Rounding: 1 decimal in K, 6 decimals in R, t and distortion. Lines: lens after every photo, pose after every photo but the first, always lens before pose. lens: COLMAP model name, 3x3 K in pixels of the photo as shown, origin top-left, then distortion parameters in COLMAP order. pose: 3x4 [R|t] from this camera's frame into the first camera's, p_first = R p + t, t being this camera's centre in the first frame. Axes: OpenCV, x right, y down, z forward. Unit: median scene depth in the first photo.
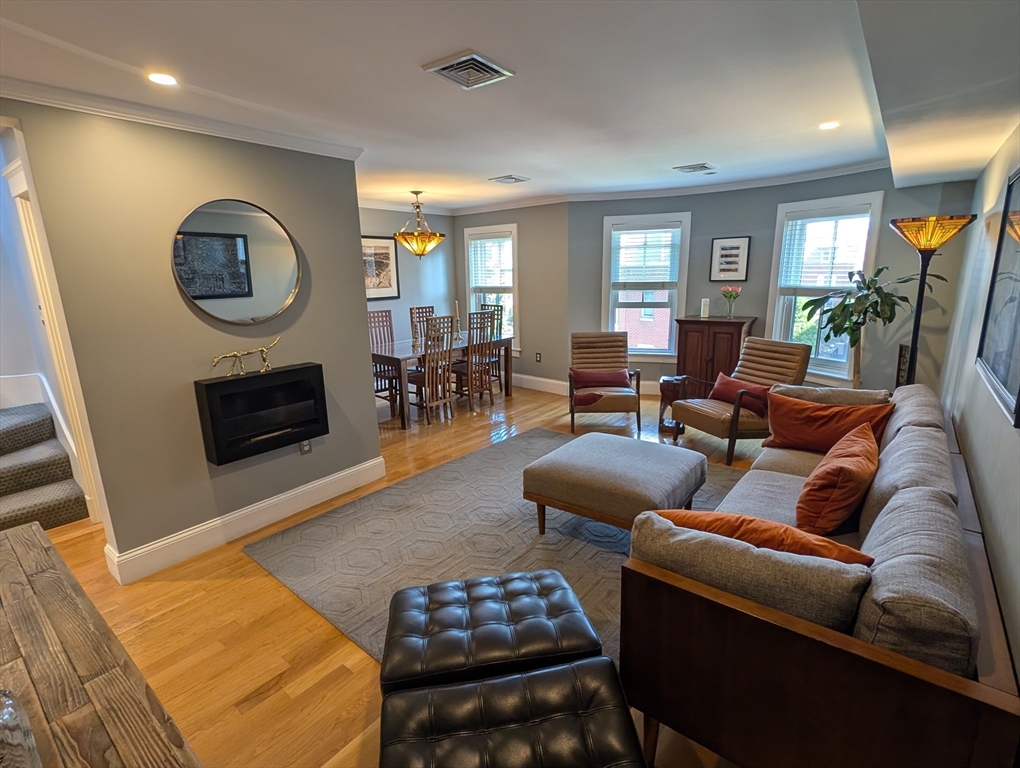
lens RADIAL K [[487.4, 0, 510.0], [0, 487.4, 384.0], [0, 0, 1]] dist [0.000364, -0.000142]
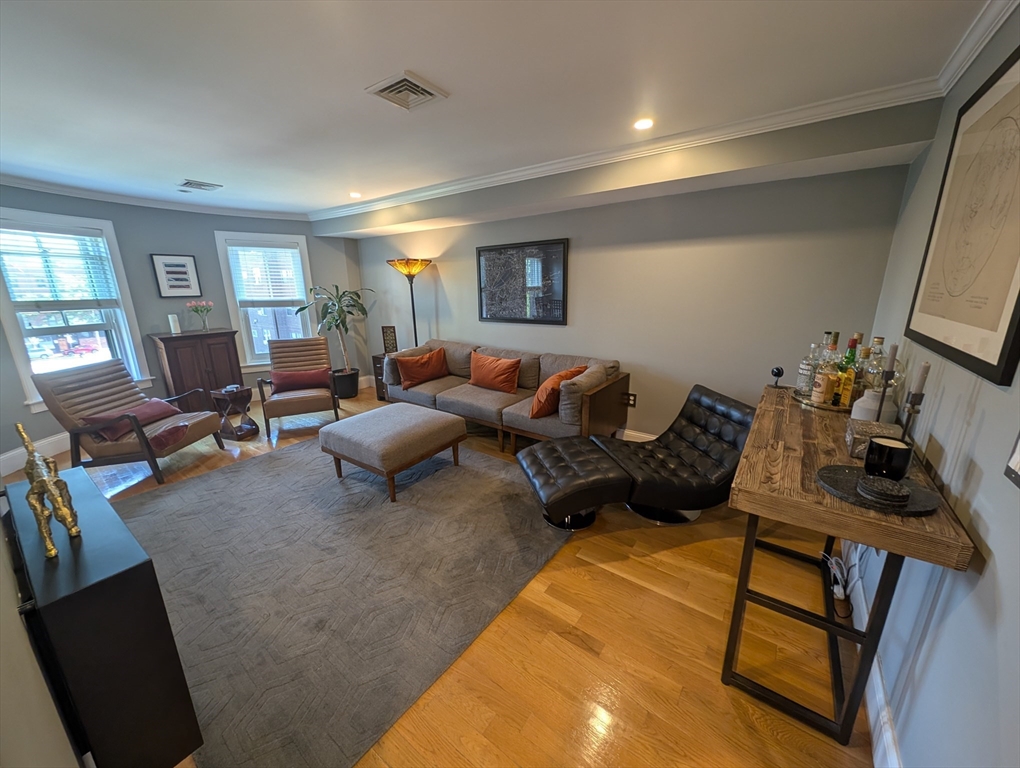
lens RADIAL K [[381.4, 0, 511.9], [0, 381.4, 390.2], [0, 0, 1]] dist [0.000560, -0.002730]
pose [[-0.043641, -0.242101, 0.969269, -0.419465], [0.233456, 0.940861, 0.245517, -0.058529], [-0.971388, 0.236996, 0.015460, 0.345105]]
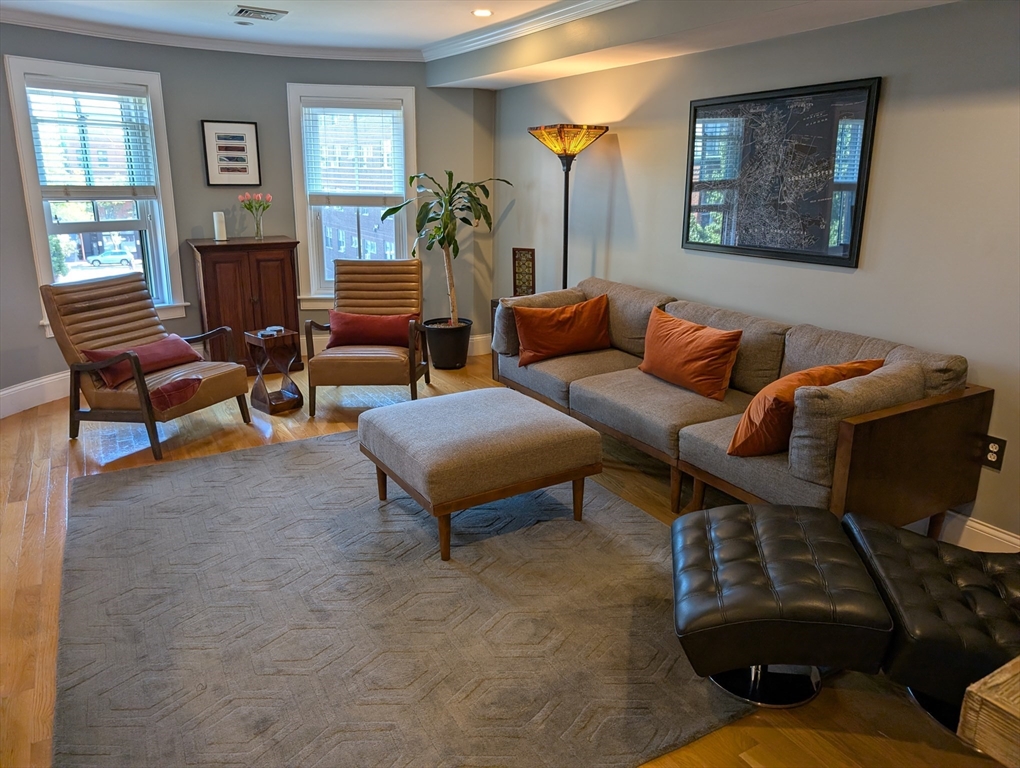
lens RADIAL K [[733.6, 0, 510.0], [0, 733.6, 384.0], [0, 0, 1]] dist [0.004822, -0.000694]
pose [[0.367786, -0.231025, 0.900756, -0.403427], [0.191962, 0.966646, 0.169545, -0.042203], [-0.909881, 0.110555, 0.399867, 0.262171]]
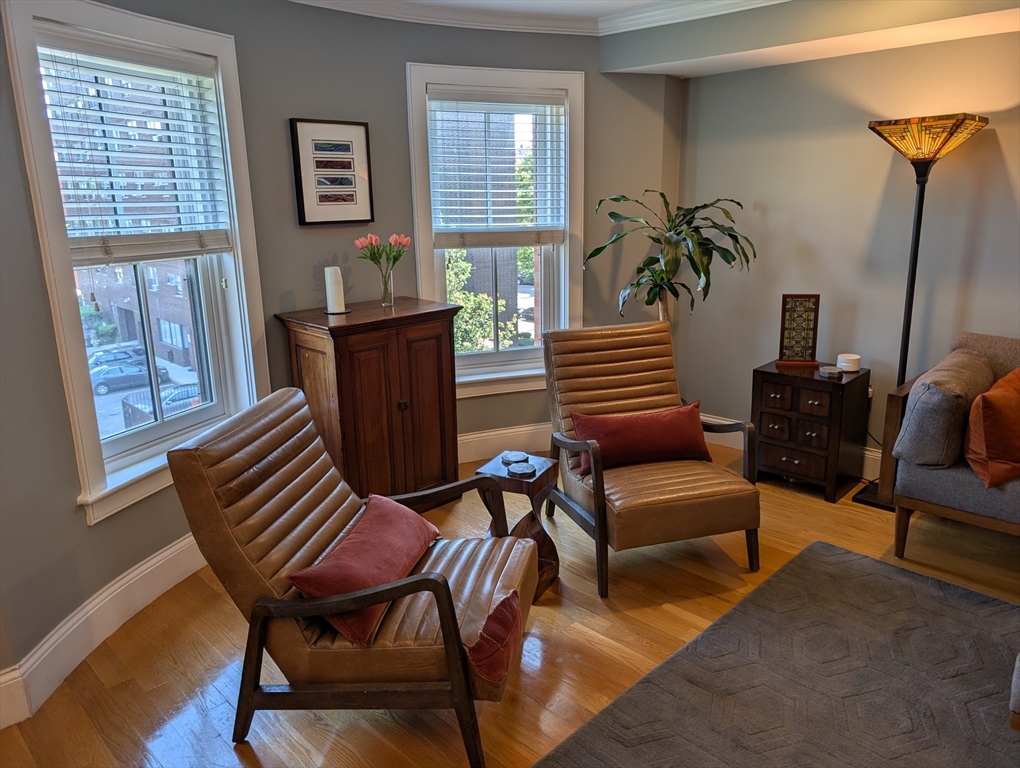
lens RADIAL K [[751.6, 0, 527.1], [0, 751.6, 366.4], [0, 0, 1]] dist [0.057984, 0.000897]
pose [[0.088566, -0.208393, 0.974027, -0.213874], [0.239707, 0.953590, 0.182225, -0.171064], [-0.966797, 0.217342, 0.134409, 0.768896]]
